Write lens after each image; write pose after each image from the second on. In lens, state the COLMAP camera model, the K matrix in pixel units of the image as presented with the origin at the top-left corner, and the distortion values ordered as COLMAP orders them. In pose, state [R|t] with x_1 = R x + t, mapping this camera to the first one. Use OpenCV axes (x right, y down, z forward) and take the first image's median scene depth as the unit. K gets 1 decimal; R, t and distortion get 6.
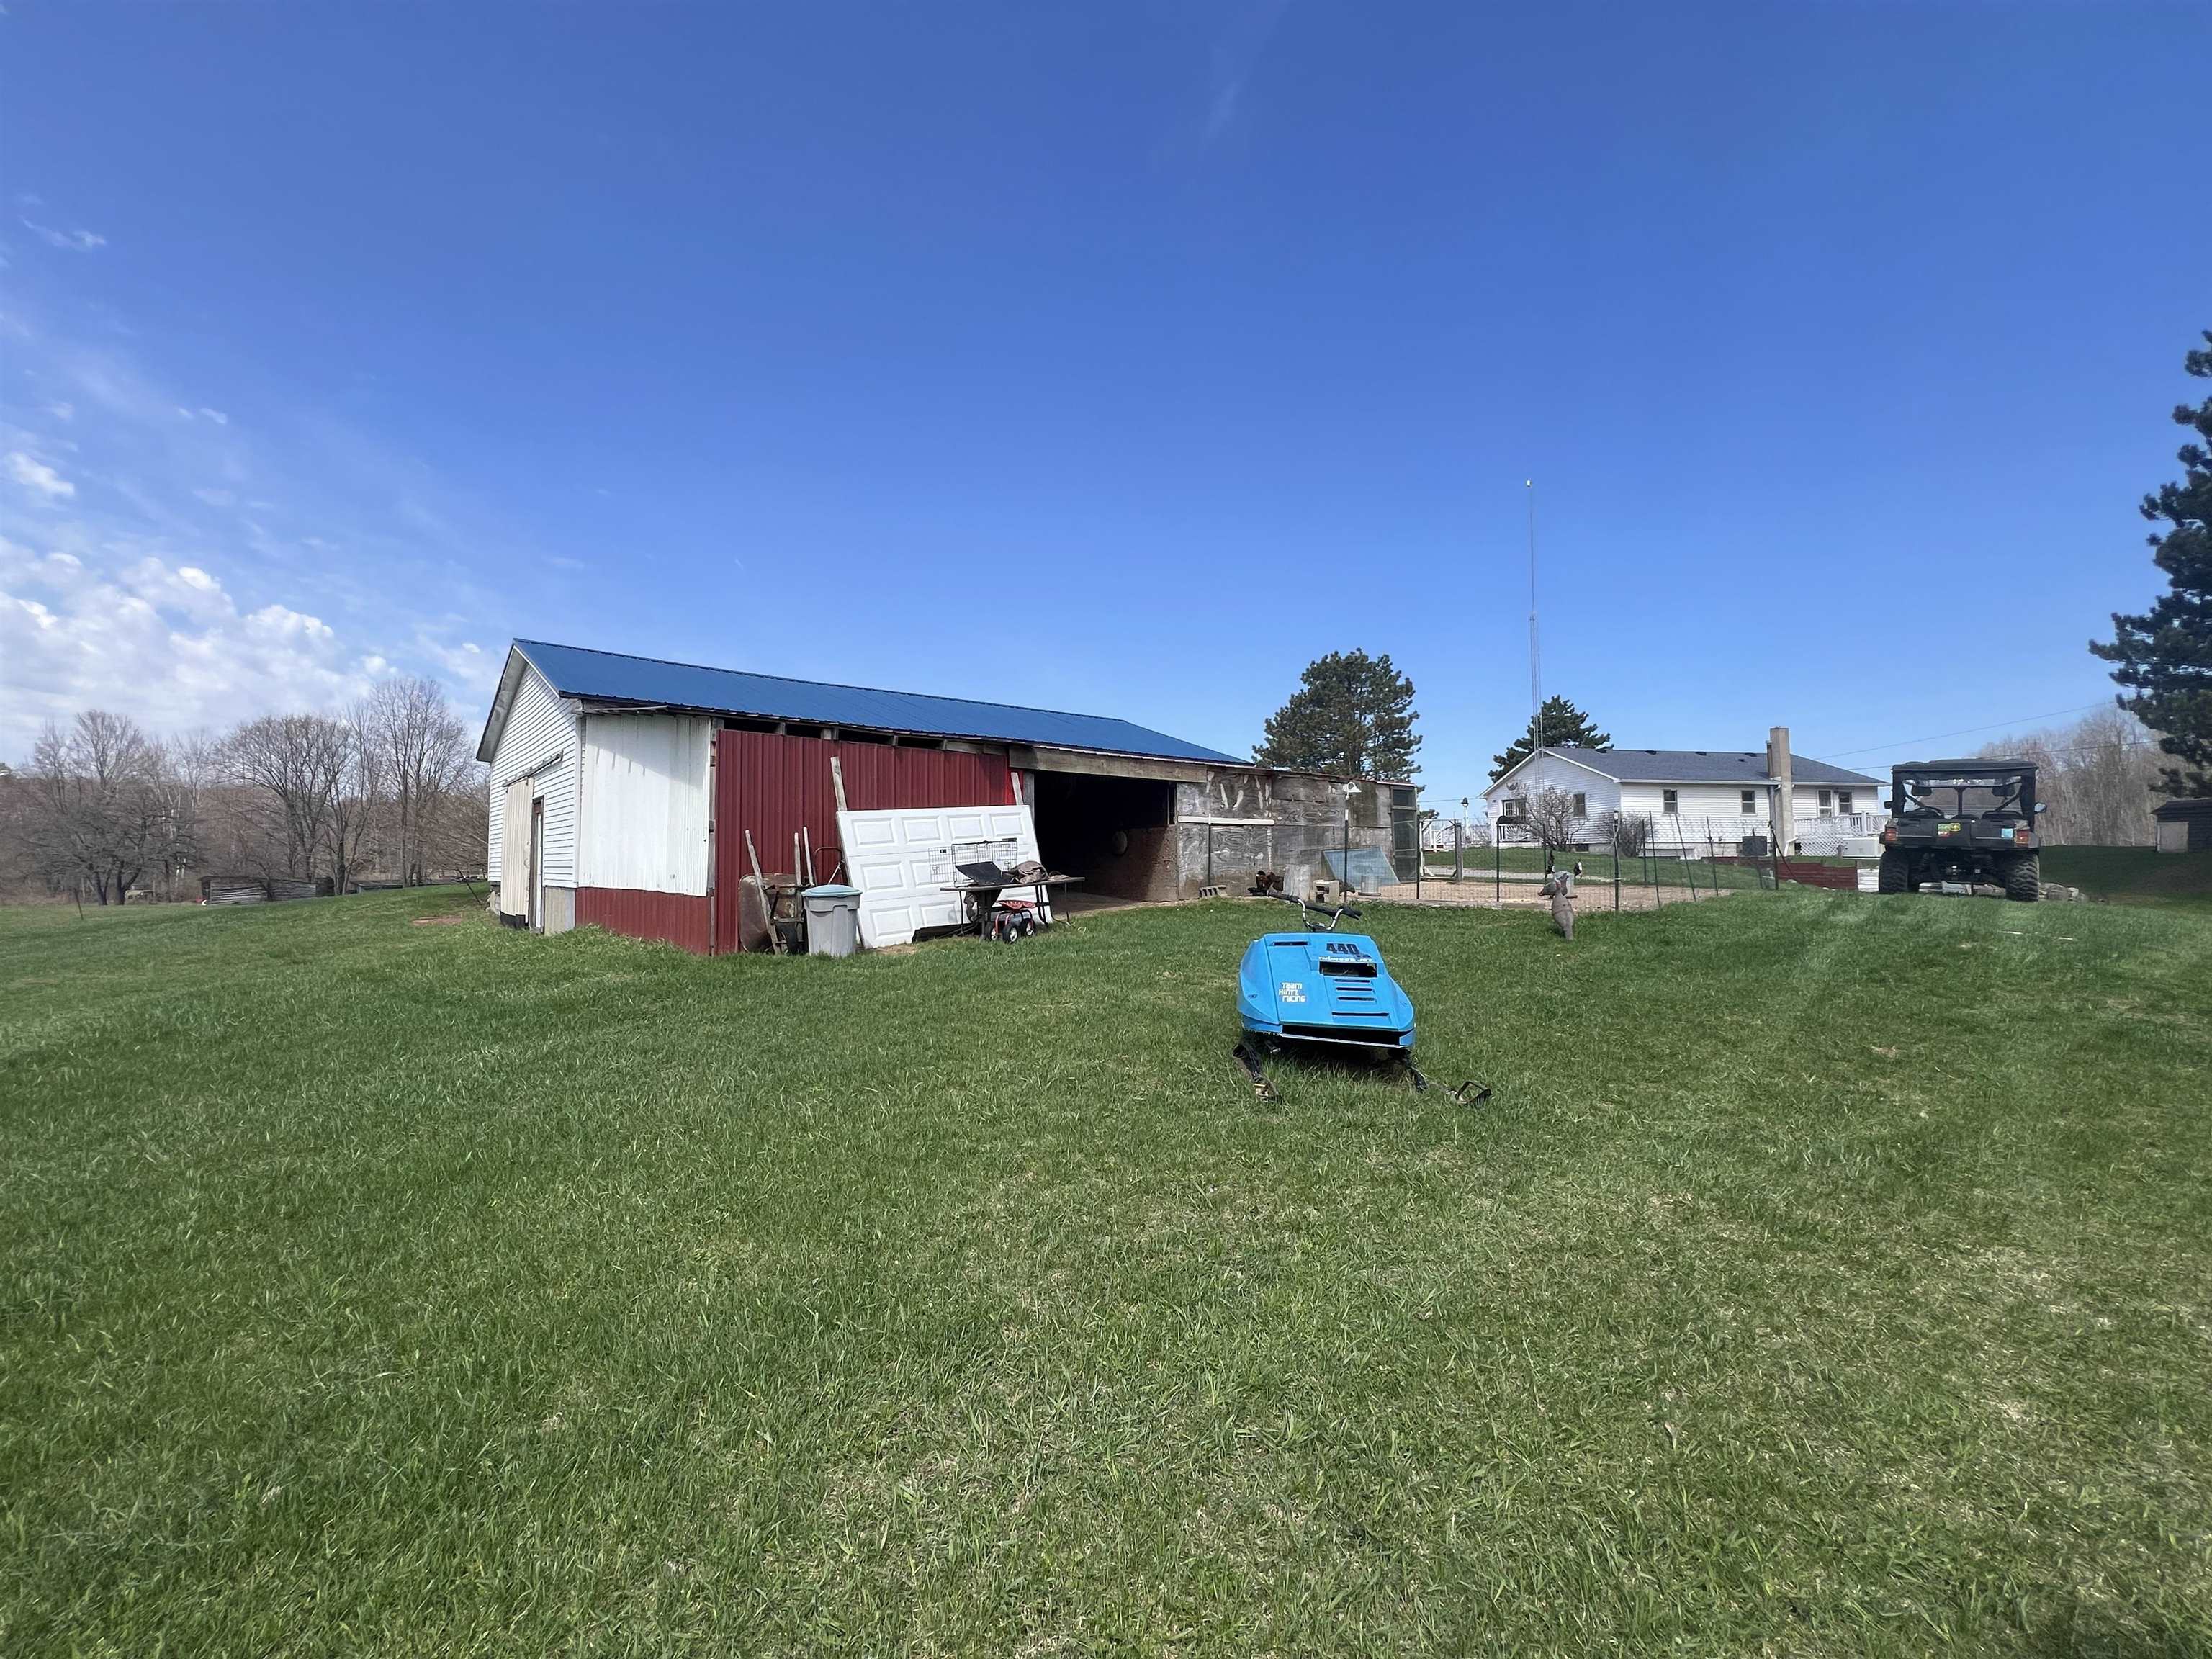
lens RADIAL K [[902.9, 0, 1109.4], [0, 902.9, 802.8], [0, 0, 1]] dist [0.006965, 0.000302]
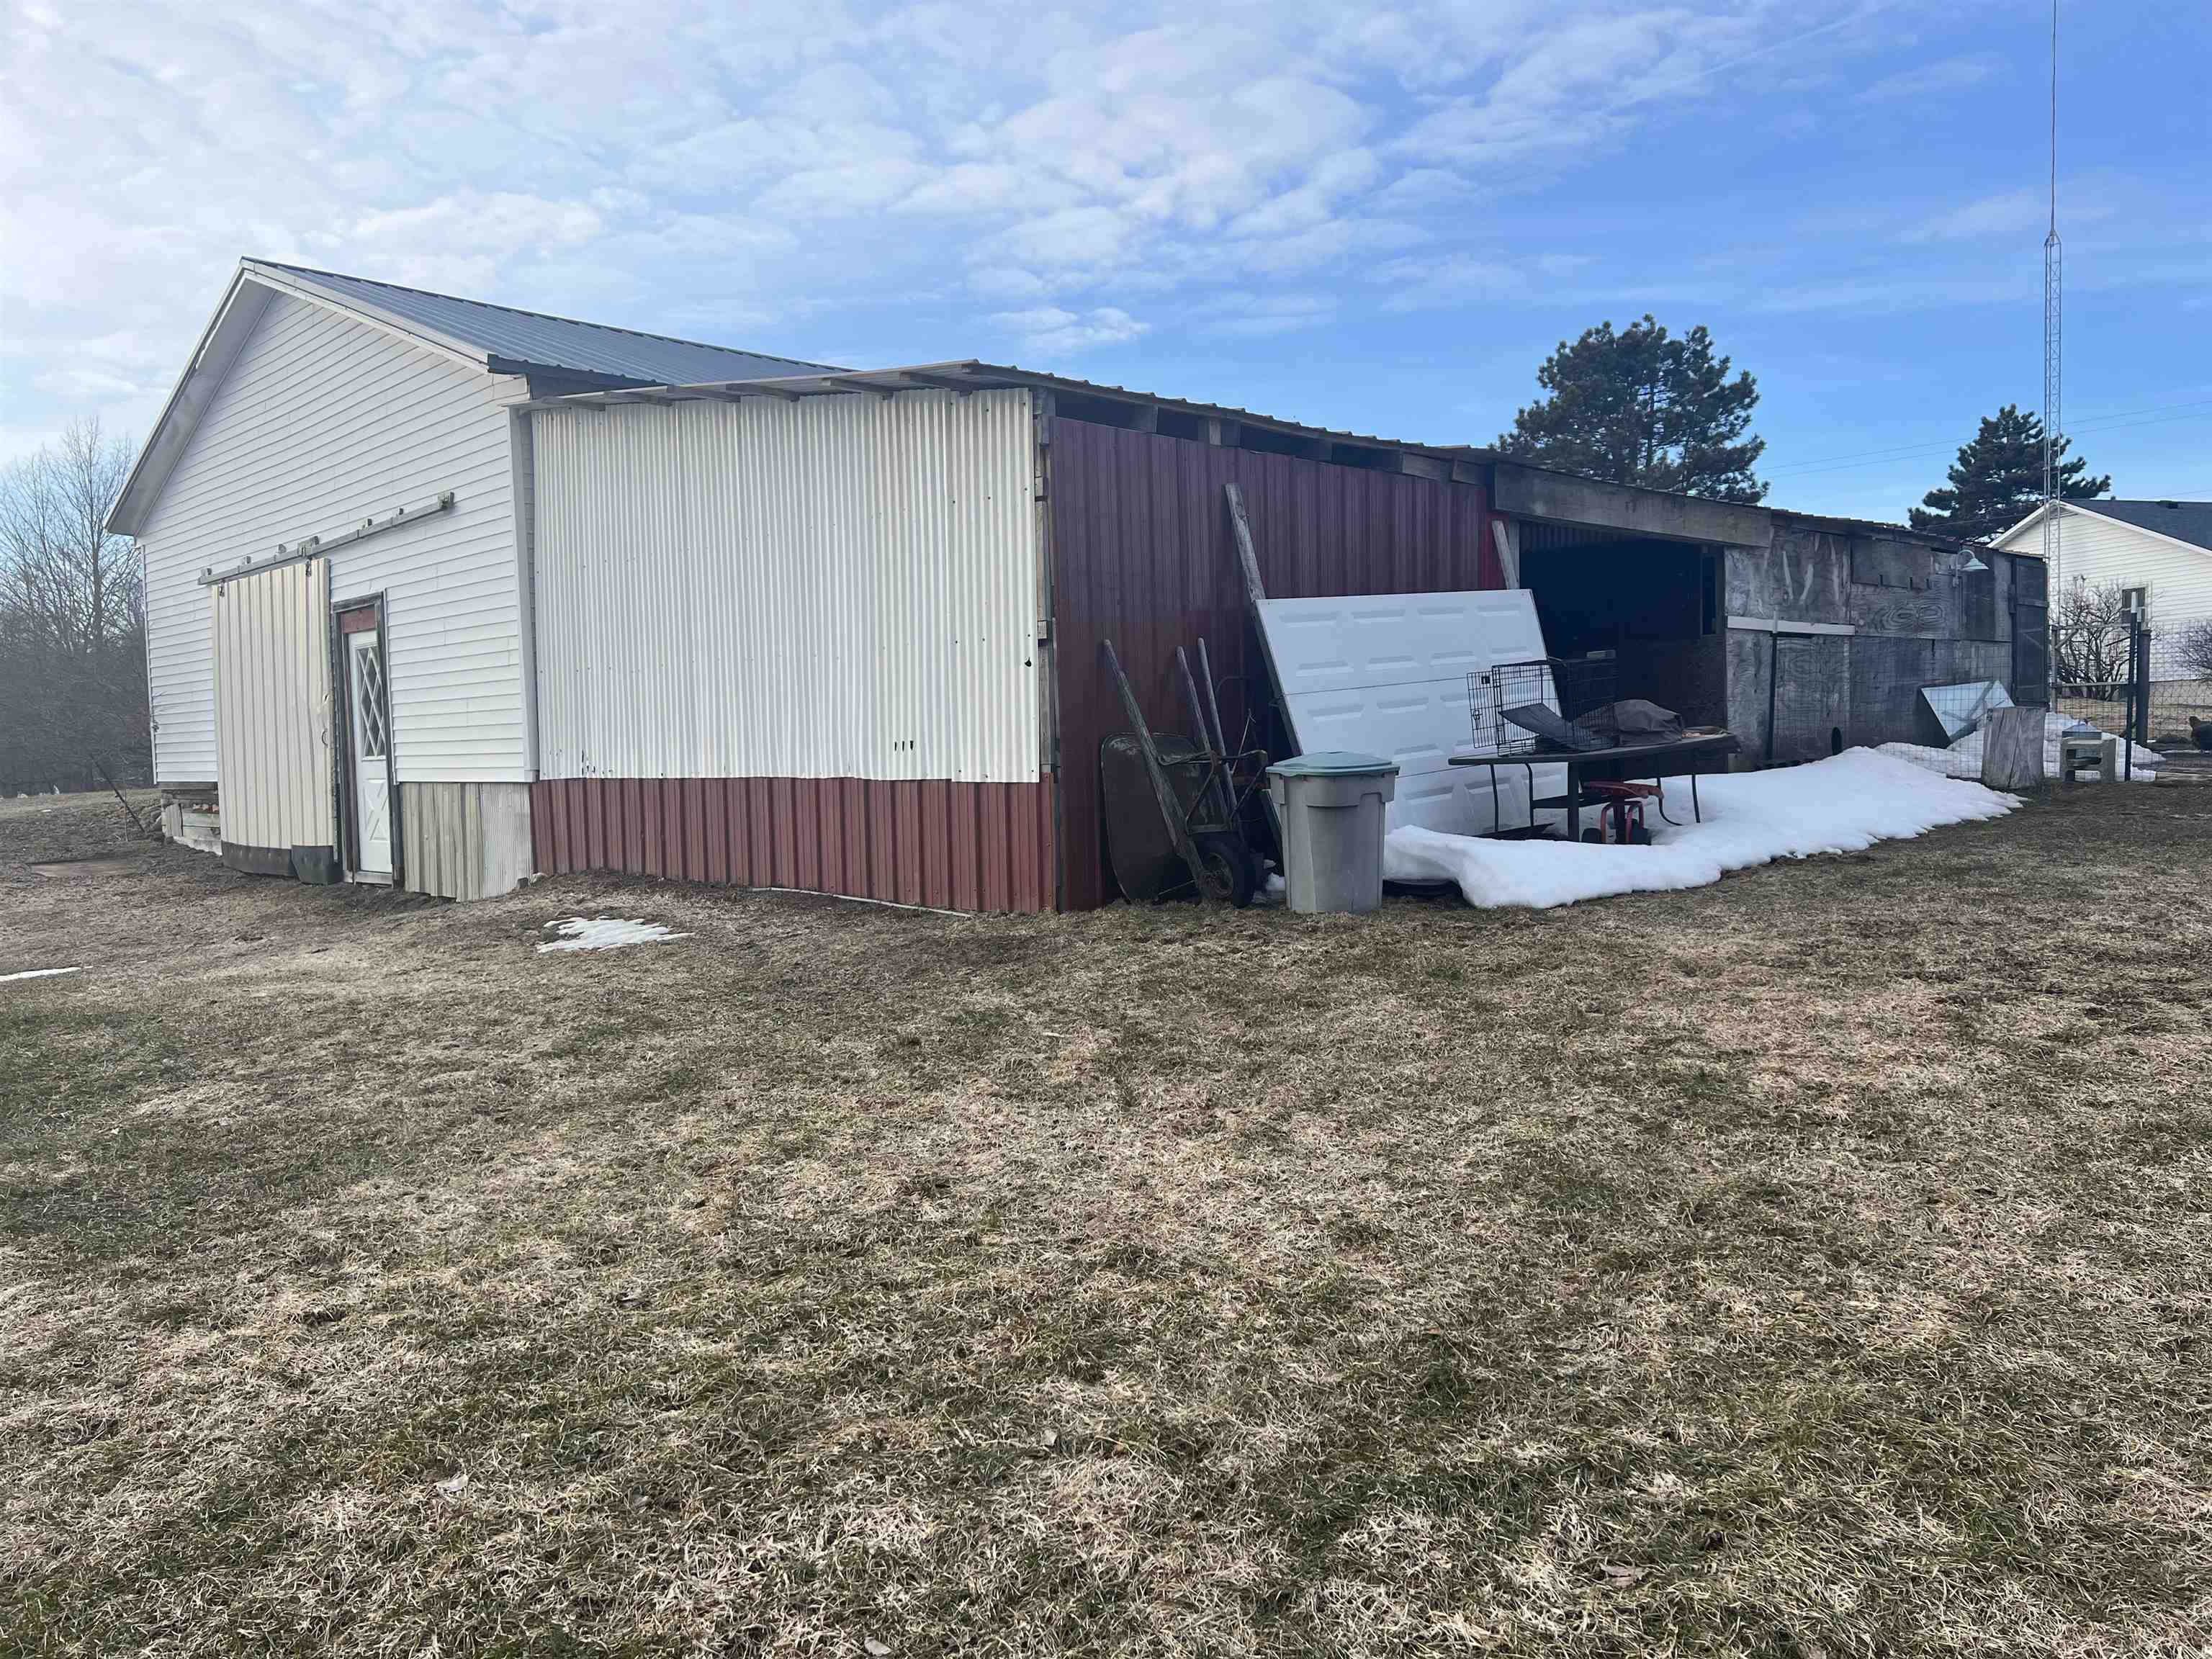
lens RADIAL K [[1696.9, 0, 1128.2], [0, 1696.9, 822.2], [0, 0, 1]] dist [0.048774, -0.012675]
pose [[0.998427, -0.020251, 0.052277, -0.221381], [0.014408, 0.993847, 0.109823, 0.014195], [-0.054180, -0.108897, 0.992575, 0.059260]]
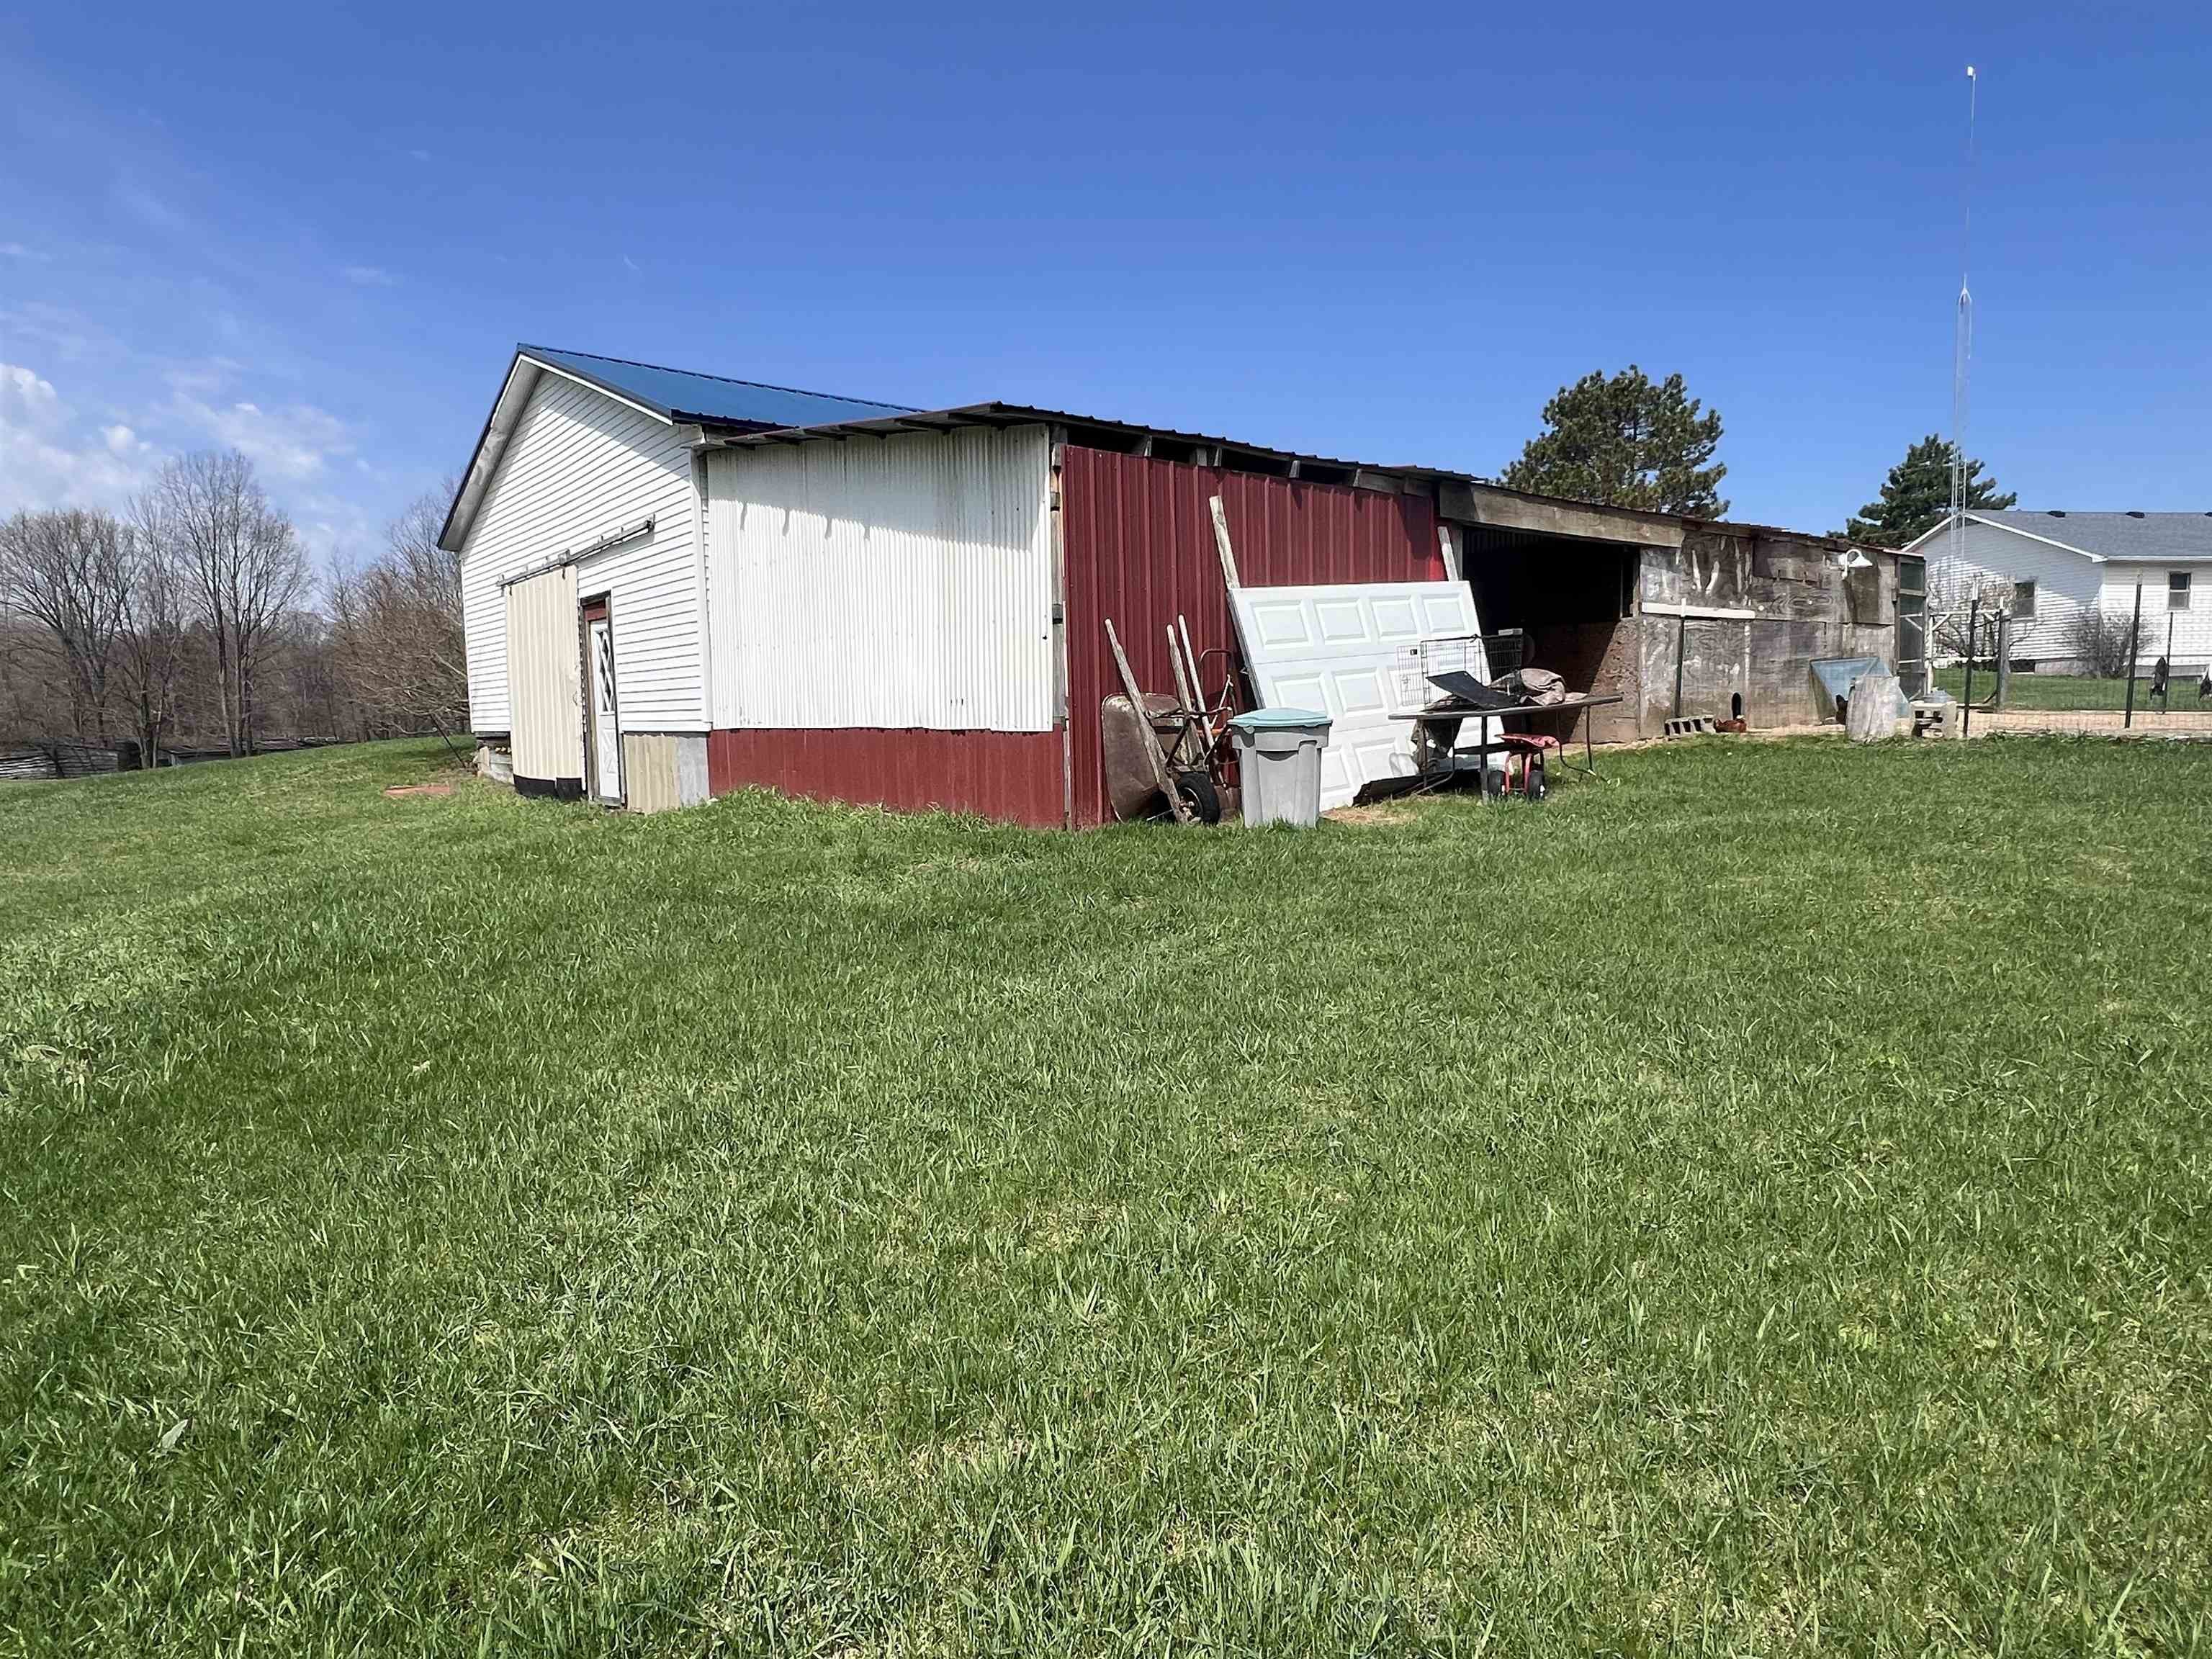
lens RADIAL K [[1298.0, 0, 1104.2], [0, 1298.0, 825.6], [0, 0, 1]] dist [0.001235, 0.000997]
pose [[0.998987, -0.010901, -0.043650, -0.185981], [0.017442, 0.988164, 0.152408, 0.017075], [0.041472, -0.153015, 0.987353, 0.065631]]
